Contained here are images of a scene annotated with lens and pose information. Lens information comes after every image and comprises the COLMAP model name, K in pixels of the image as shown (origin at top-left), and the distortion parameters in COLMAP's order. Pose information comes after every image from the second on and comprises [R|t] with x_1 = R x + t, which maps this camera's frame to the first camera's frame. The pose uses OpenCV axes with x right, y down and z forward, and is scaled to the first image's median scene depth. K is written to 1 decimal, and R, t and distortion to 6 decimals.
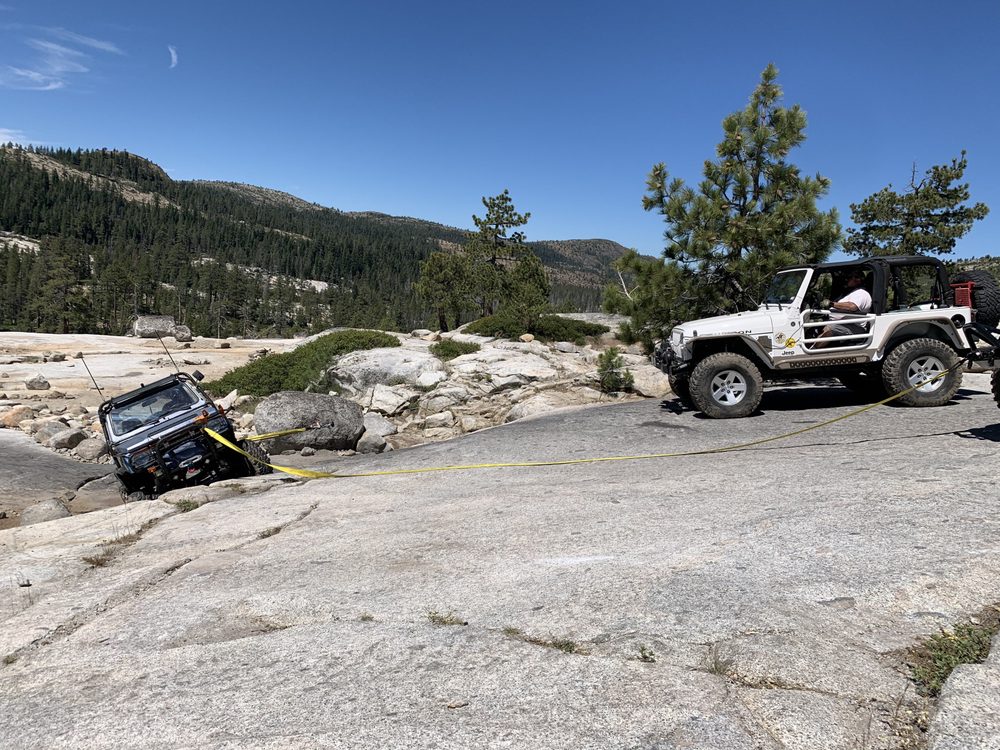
lens RADIAL K [[772.7, 0, 500.2], [0, 772.7, 387.0], [0, 0, 1]] dist [0.001650, 0.002500]
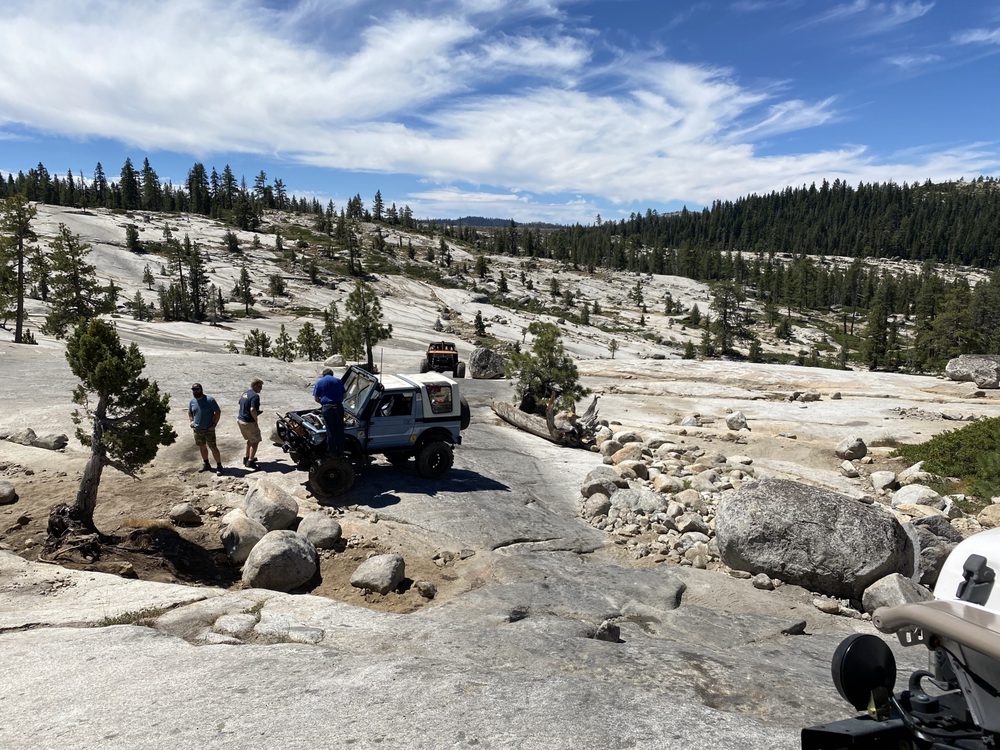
lens RADIAL K [[772.7, 0, 500.2], [0, 772.7, 387.0], [0, 0, 1]] dist [0.001650, 0.002500]
pose [[0.431939, 0.068320, -0.899312, 0.098666], [-0.107004, 0.993966, 0.024117, -0.030537], [0.895533, 0.085813, 0.436643, 0.243706]]
